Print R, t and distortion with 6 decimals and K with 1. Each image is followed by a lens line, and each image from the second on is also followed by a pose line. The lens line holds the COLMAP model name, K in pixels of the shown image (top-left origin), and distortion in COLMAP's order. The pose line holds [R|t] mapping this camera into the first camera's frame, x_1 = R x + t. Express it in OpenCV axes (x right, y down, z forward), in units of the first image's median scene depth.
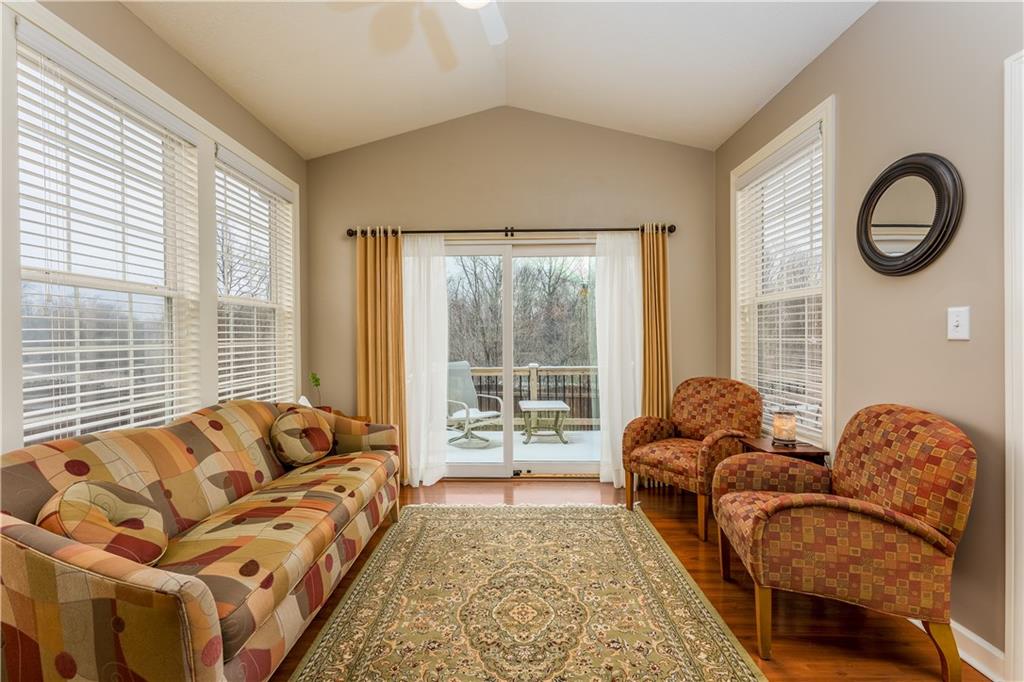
lens RADIAL K [[443.0, 0, 512.0], [0, 443.0, 341.0], [0, 0, 1]] dist [-0.000047, 0.000080]
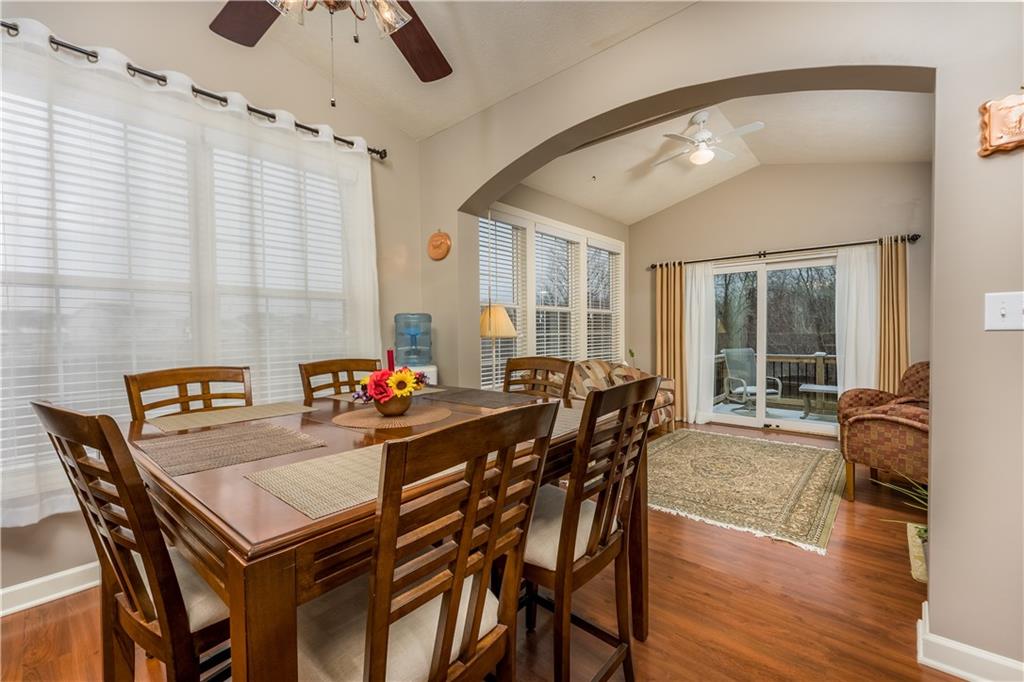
lens RADIAL K [[429.5, 0, 512.0], [0, 429.5, 341.0], [0, 0, 1]] dist [-0.000898, -0.000035]
pose [[0.754333, 0.015879, -0.656300, 0.402600], [-0.003732, 0.999795, 0.019901, 0.008469], [0.656481, -0.012563, 0.754238, -0.767328]]
